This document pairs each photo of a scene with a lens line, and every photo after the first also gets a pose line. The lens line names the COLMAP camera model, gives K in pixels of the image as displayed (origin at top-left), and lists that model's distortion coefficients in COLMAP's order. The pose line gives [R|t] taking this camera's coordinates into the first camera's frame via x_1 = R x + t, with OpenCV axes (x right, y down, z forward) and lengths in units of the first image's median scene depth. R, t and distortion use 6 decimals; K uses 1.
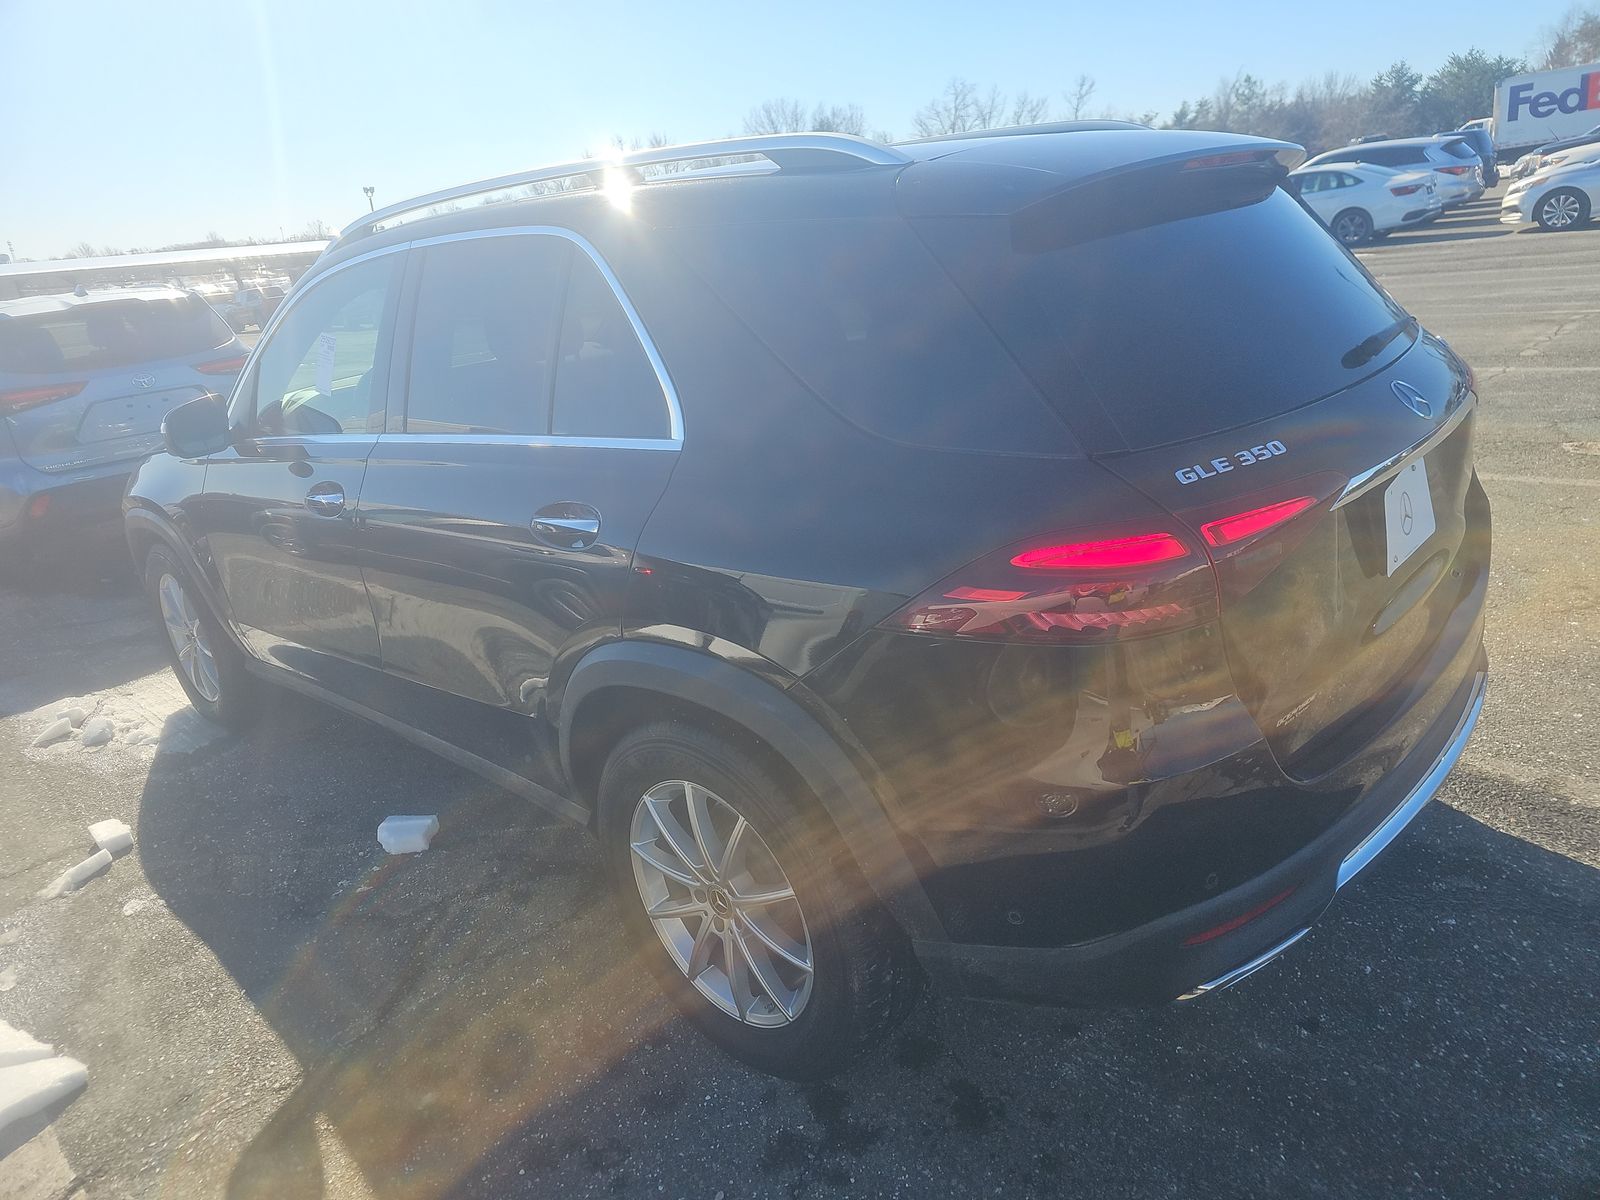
lens RADIAL K [[1087.1, 0, 800.0], [0, 1087.1, 600.0], [0, 0, 1]] dist [0.015226, 0.001167]
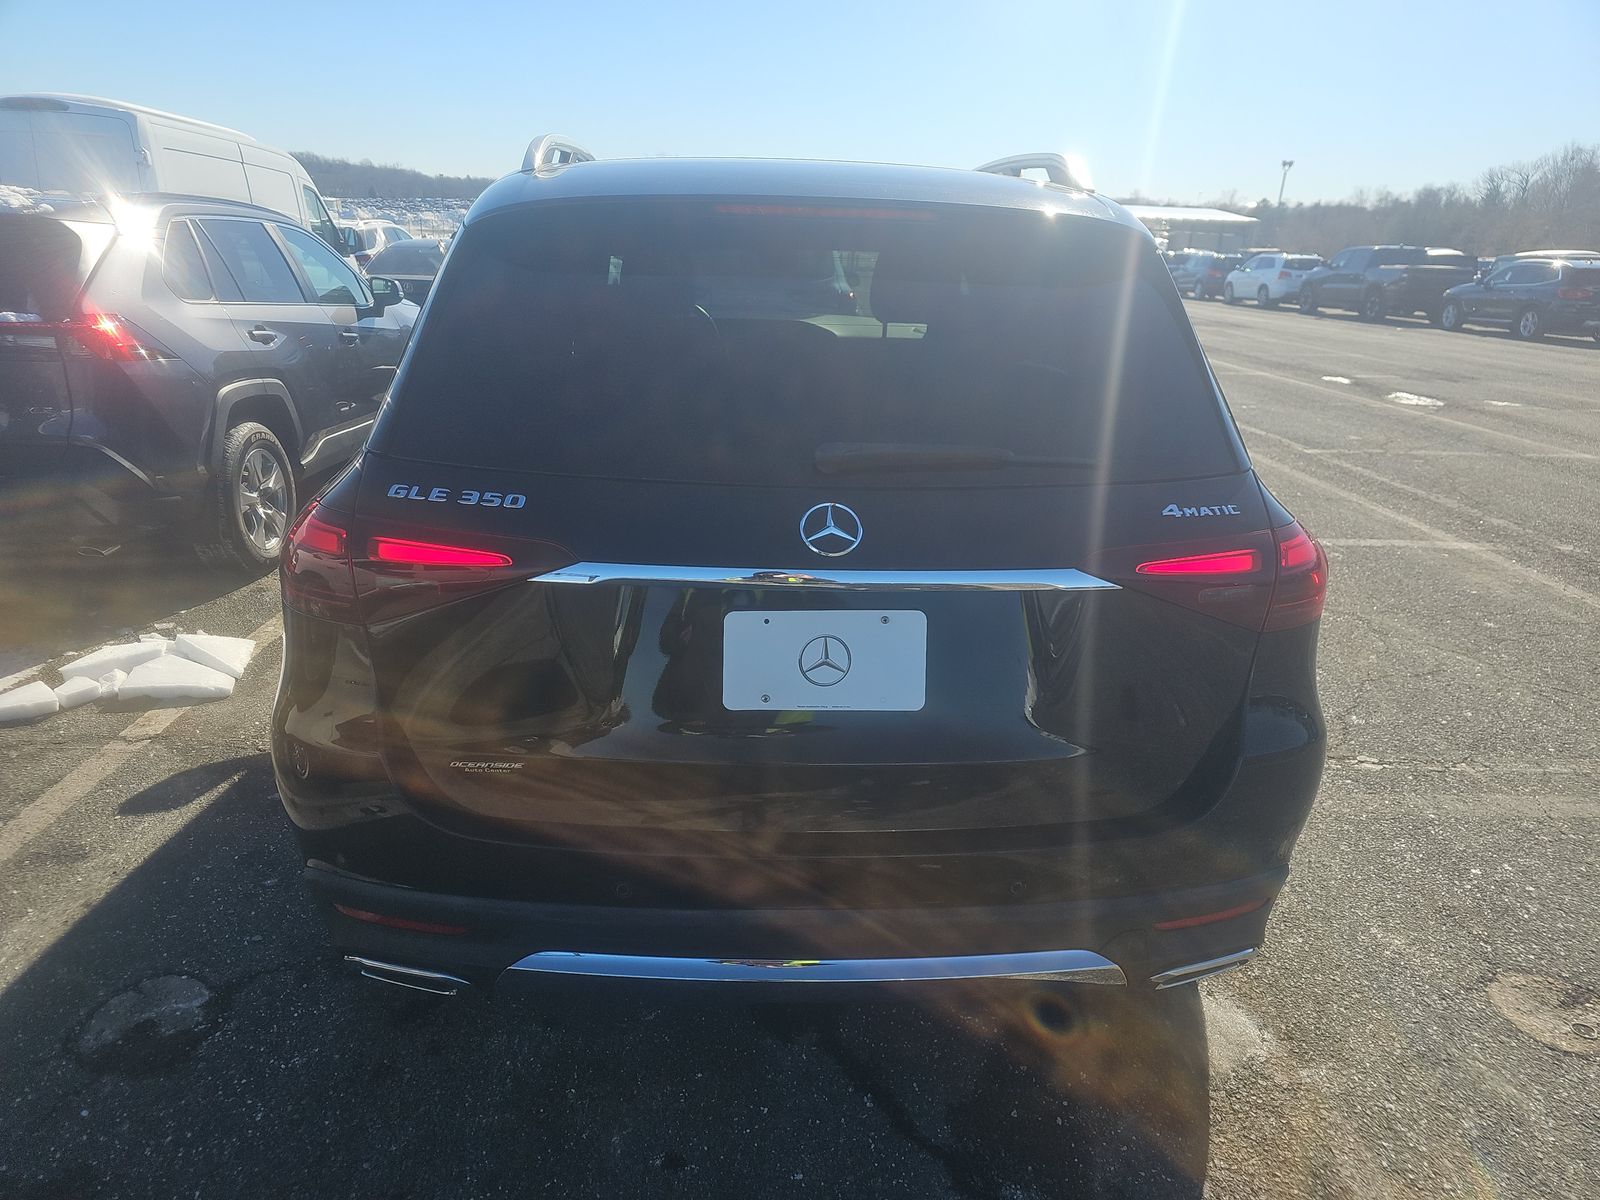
lens RADIAL K [[1087.1, 0, 800.0], [0, 1087.1, 600.0], [0, 0, 1]] dist [0.015226, 0.001167]
pose [[0.701766, 0.347642, -0.621828, 0.942500], [-0.332427, 0.931795, 0.145772, -0.213465], [0.630093, 0.104415, 0.769468, 0.319948]]
